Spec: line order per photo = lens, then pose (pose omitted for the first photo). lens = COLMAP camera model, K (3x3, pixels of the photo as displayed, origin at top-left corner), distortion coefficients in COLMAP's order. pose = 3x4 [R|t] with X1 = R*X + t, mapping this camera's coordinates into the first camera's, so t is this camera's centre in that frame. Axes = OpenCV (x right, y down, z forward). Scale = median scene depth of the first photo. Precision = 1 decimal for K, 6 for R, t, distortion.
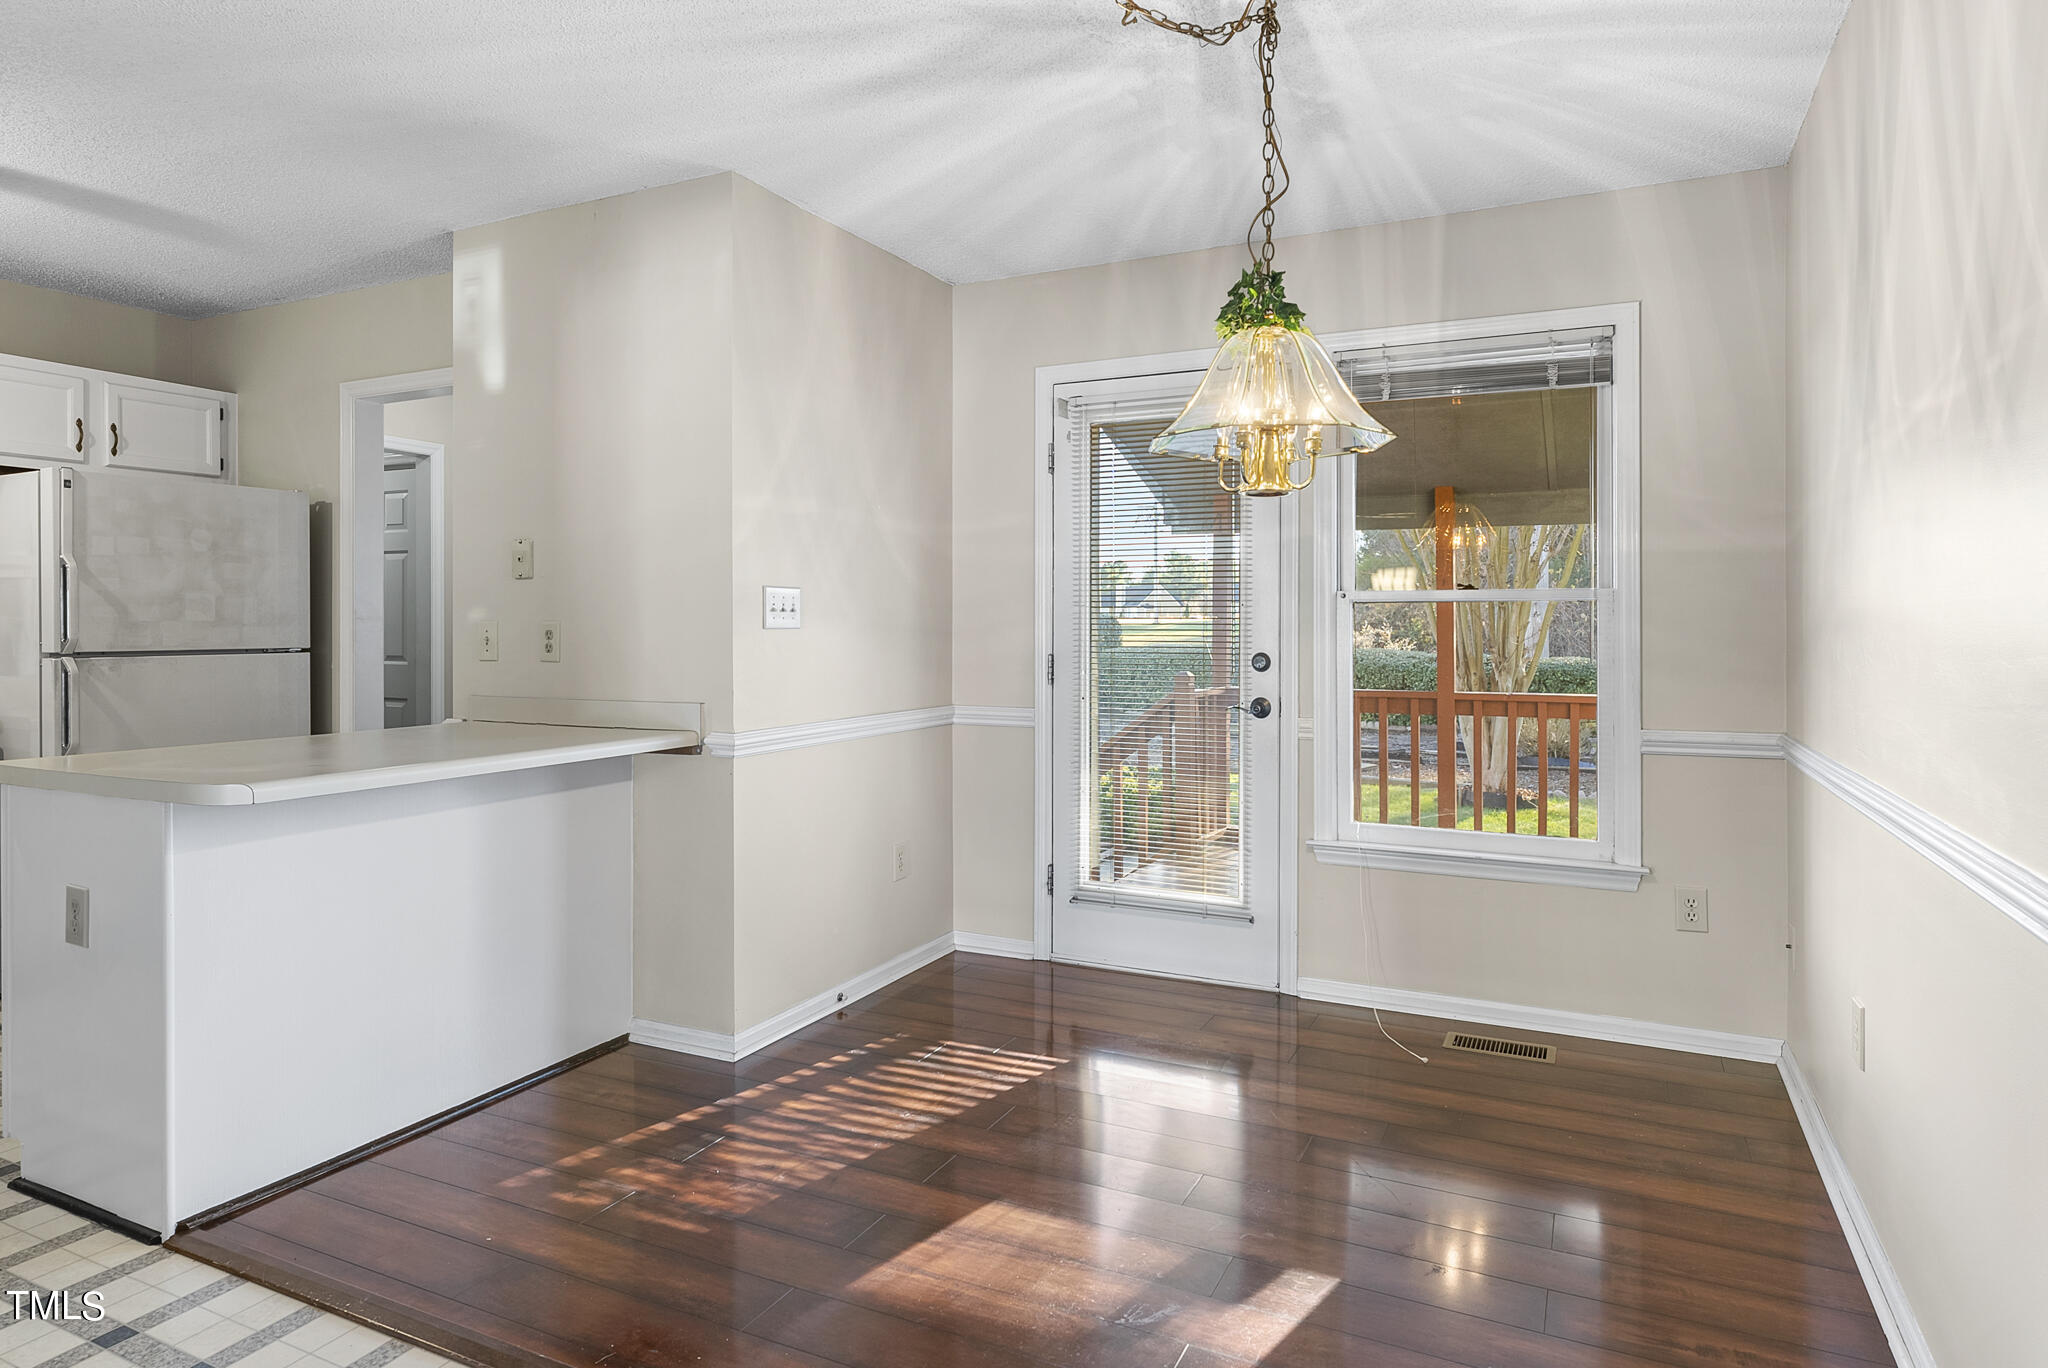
lens RADIAL K [[1159.1, 0, 1036.0], [0, 1159.1, 635.4], [0, 0, 1]] dist [-0.002602, -0.000552]
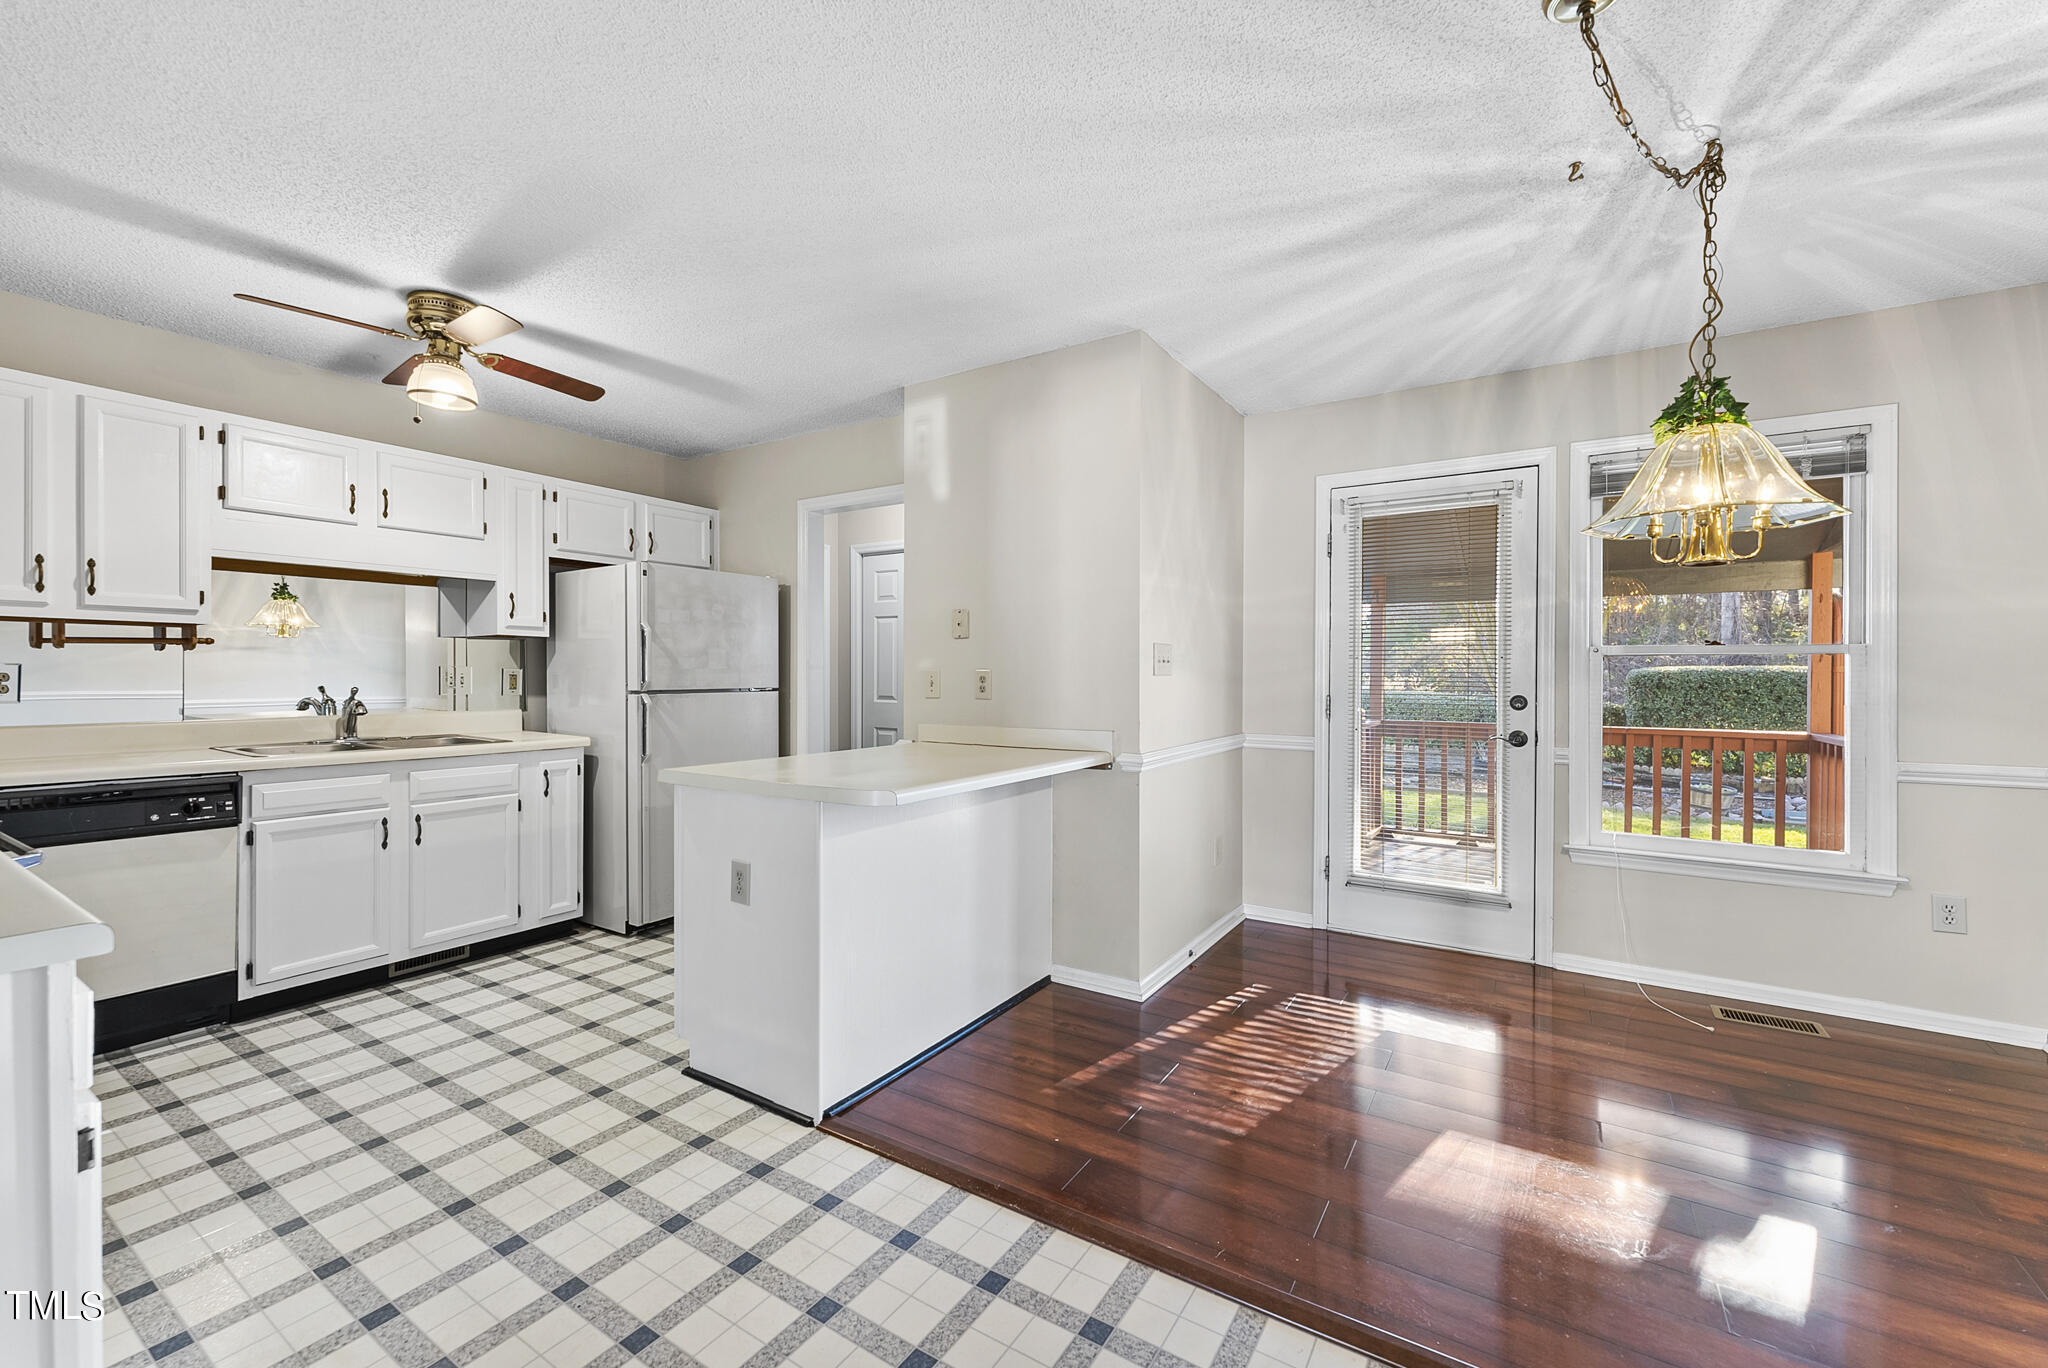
lens RADIAL K [[819.9, 0, 1024.0], [0, 819.9, 684.0], [0, 0, 1]] dist [0.001238, 0.000036]
pose [[0.992859, 0.004089, -0.119228, -0.260174], [-0.003502, 0.999981, 0.005127, -0.000242], [0.119246, -0.004672, 0.992854, 0.048110]]
